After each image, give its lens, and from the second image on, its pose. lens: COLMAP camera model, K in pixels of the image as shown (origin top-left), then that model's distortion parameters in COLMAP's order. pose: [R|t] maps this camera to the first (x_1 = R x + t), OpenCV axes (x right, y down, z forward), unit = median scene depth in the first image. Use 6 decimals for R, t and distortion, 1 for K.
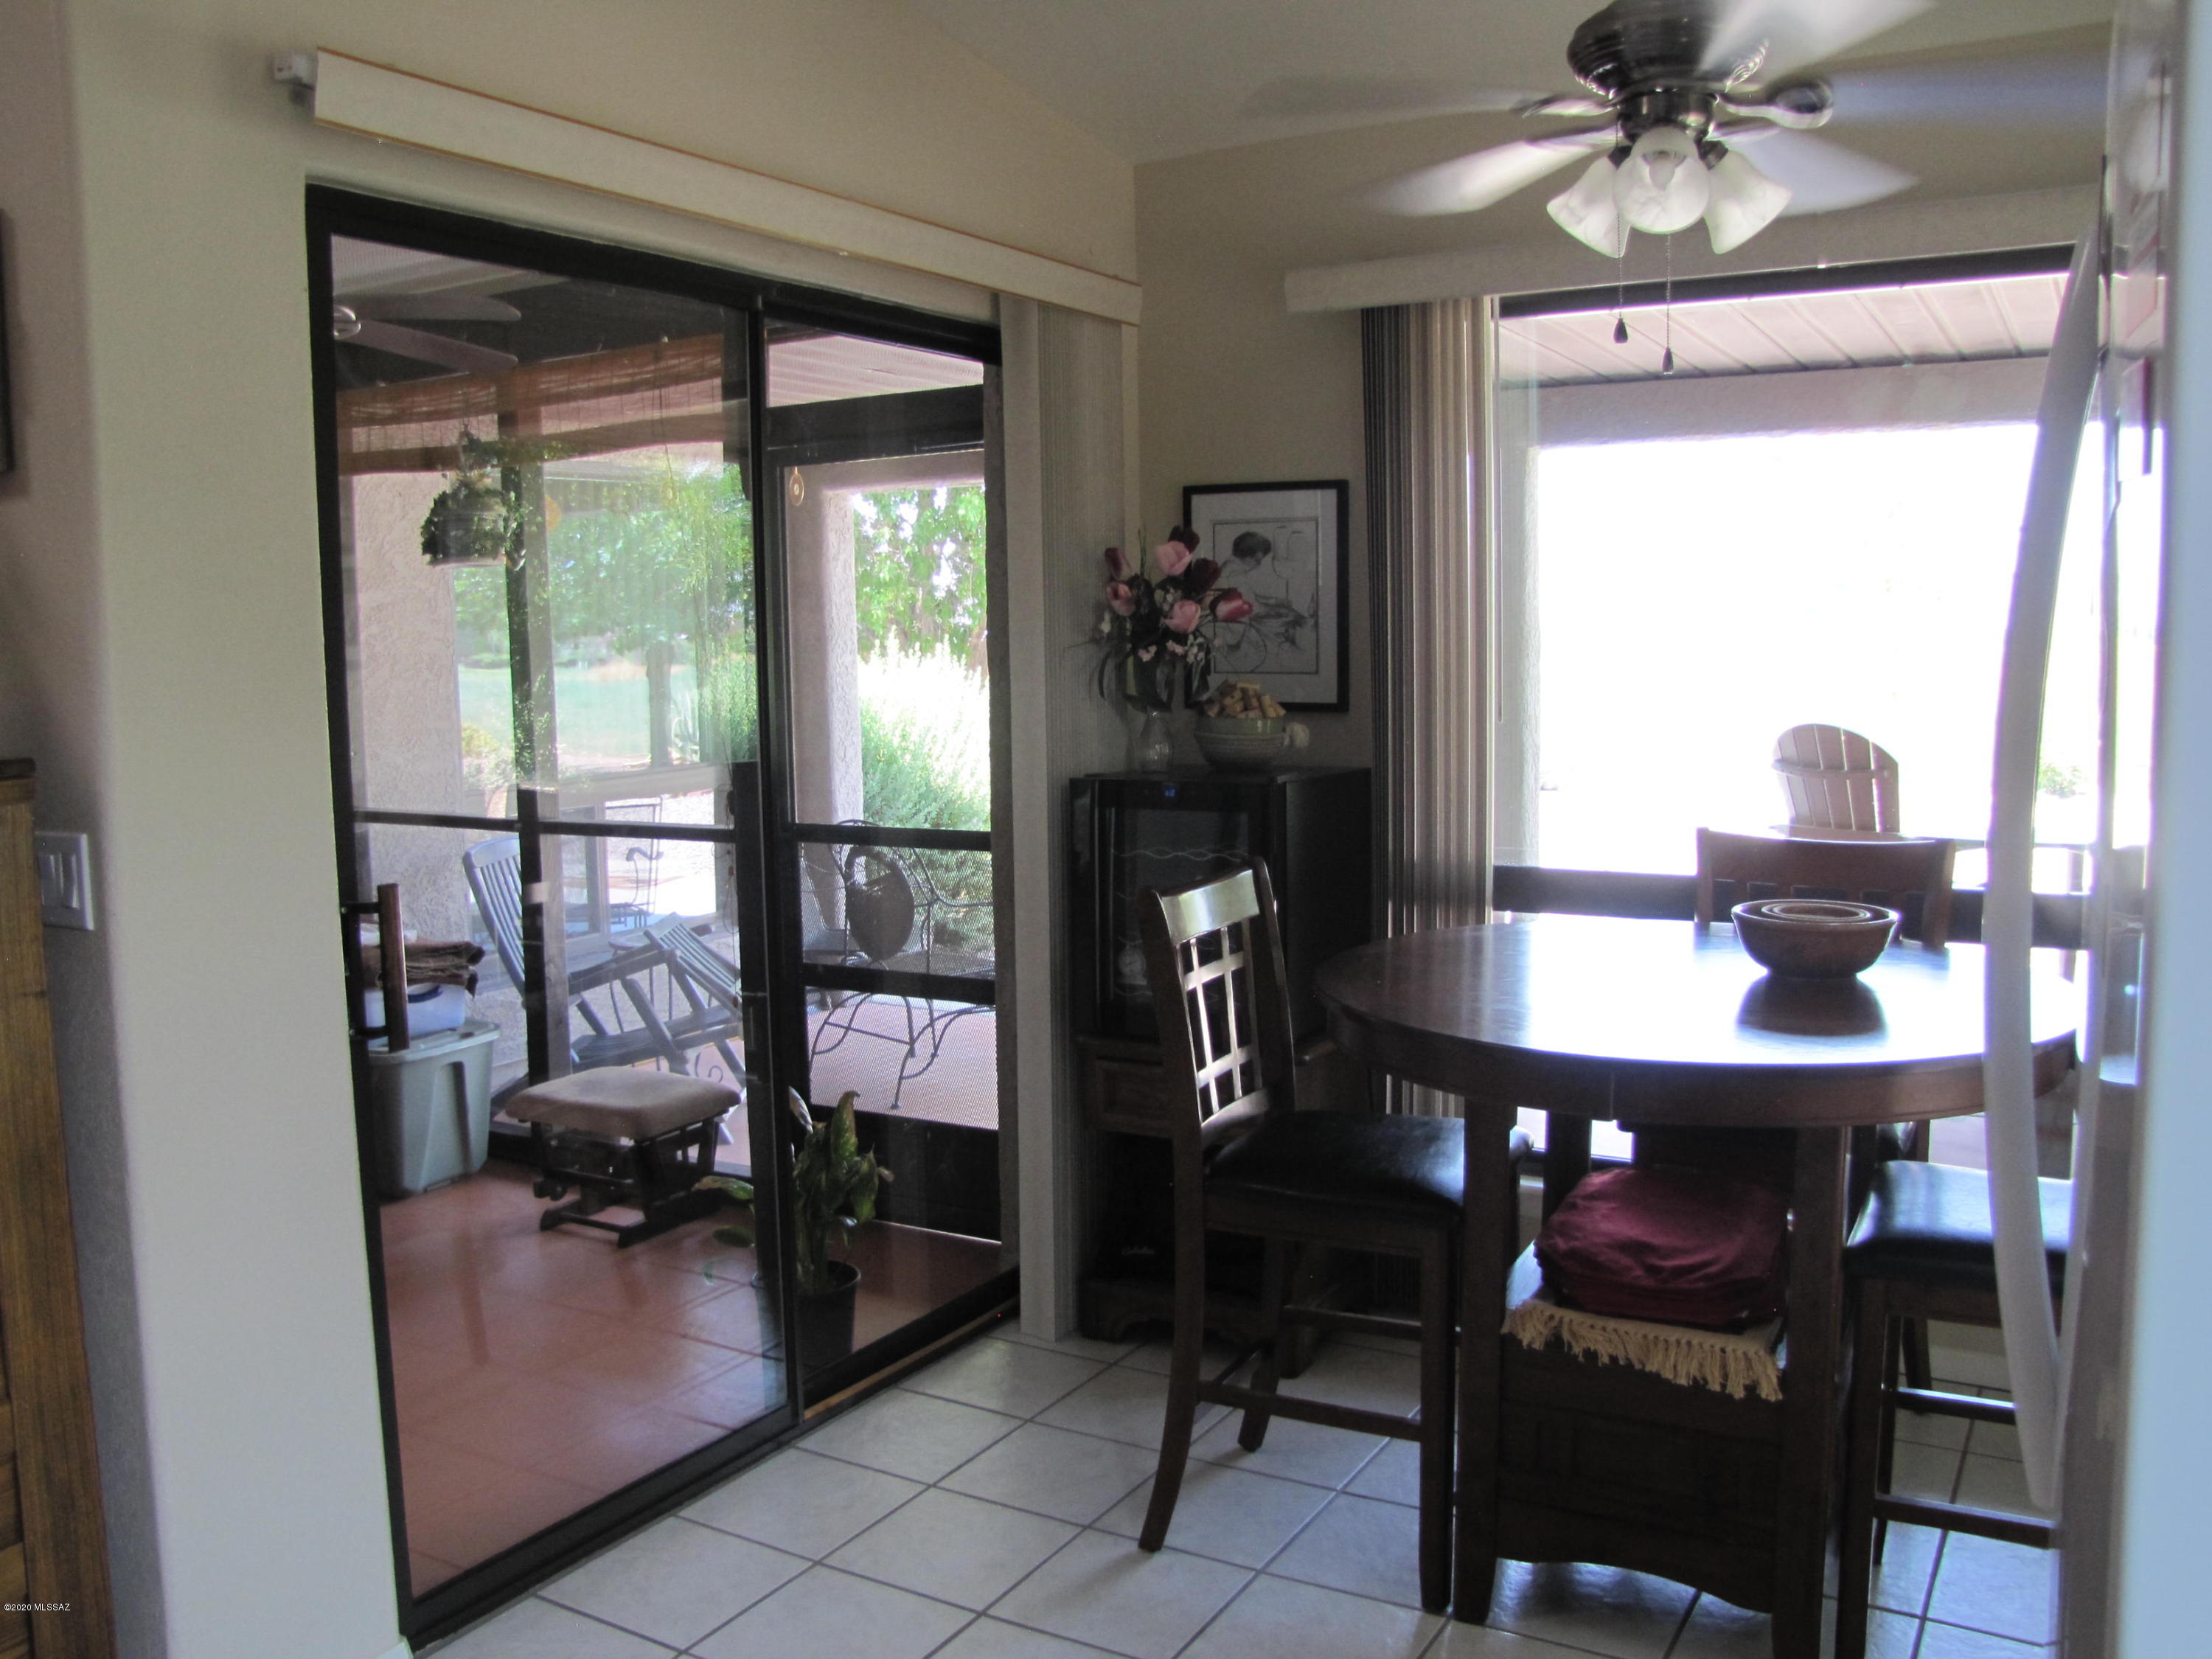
lens RADIAL K [[1890.3, 0, 1098.0], [0, 1890.3, 819.3], [0, 0, 1]] dist [-0.175510, 0.140750]
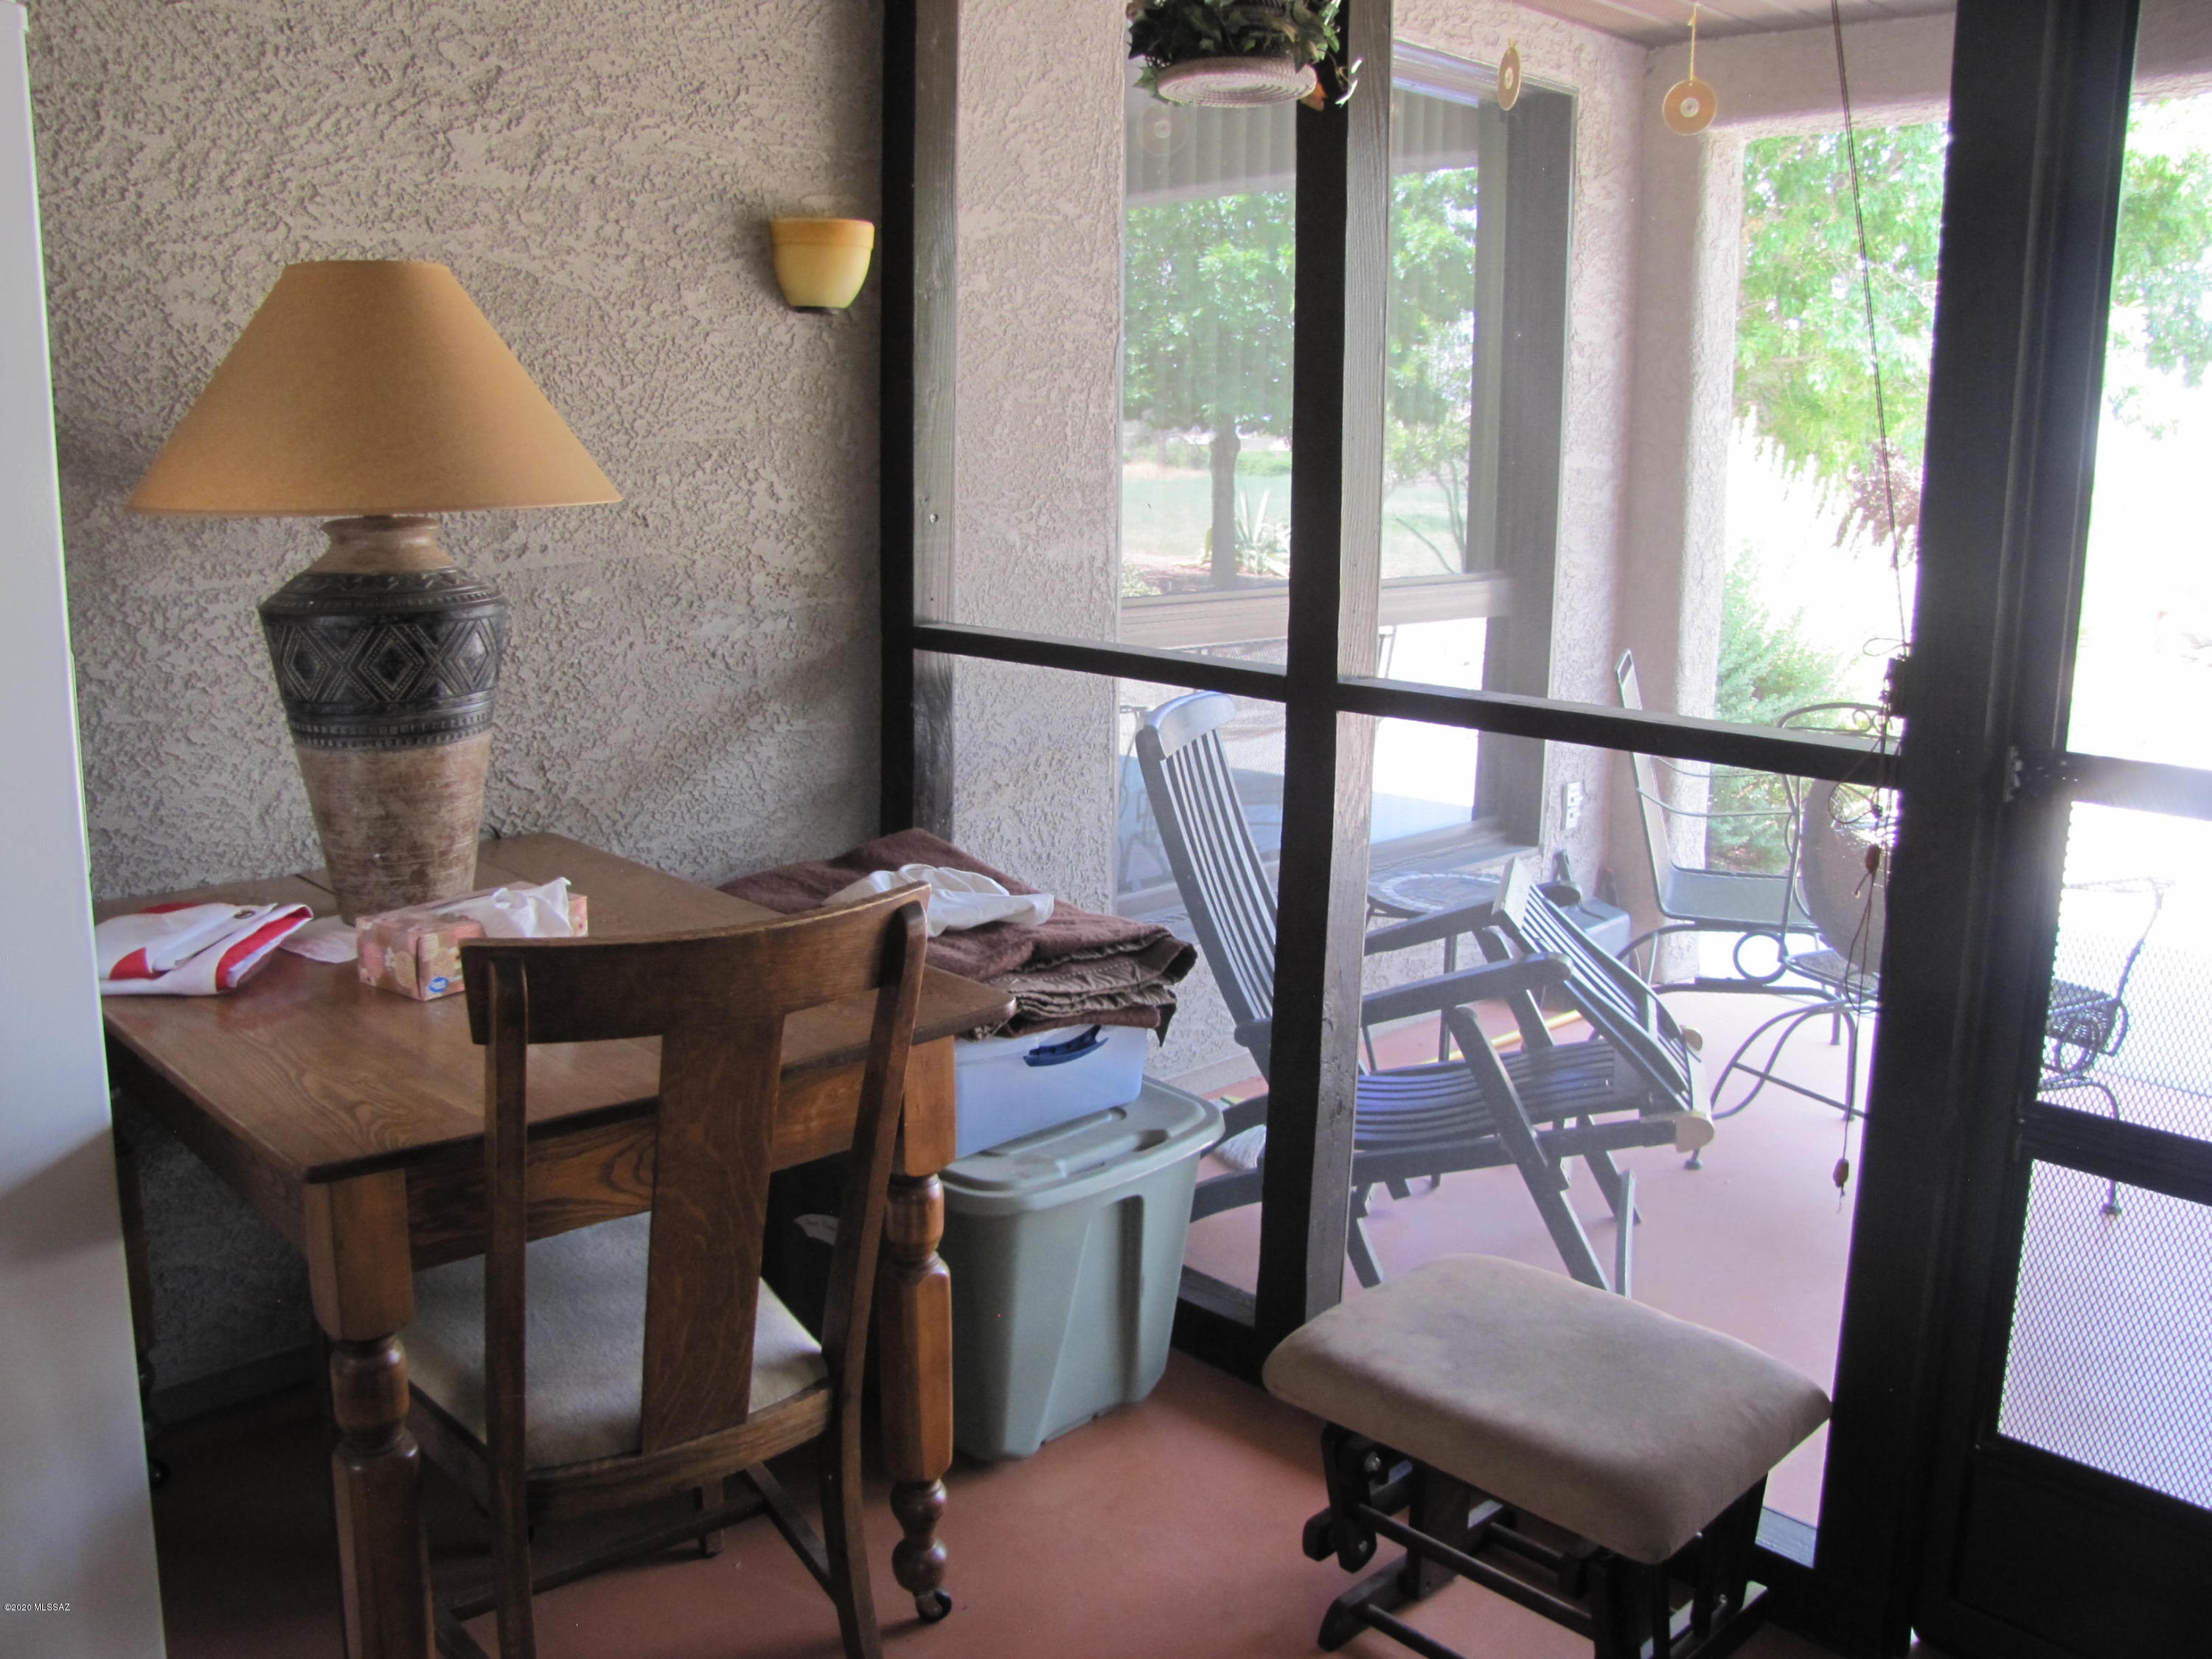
lens RADIAL K [[1890.3, 0, 1109.3], [0, 1890.3, 831.1], [0, 0, 1]] dist [-0.175510, 0.140750]
pose [[0.964473, 0.086700, -0.249548, -0.231269], [-0.060358, 0.991946, 0.111353, -0.010678], [0.257193, -0.092335, 0.961939, 0.530022]]
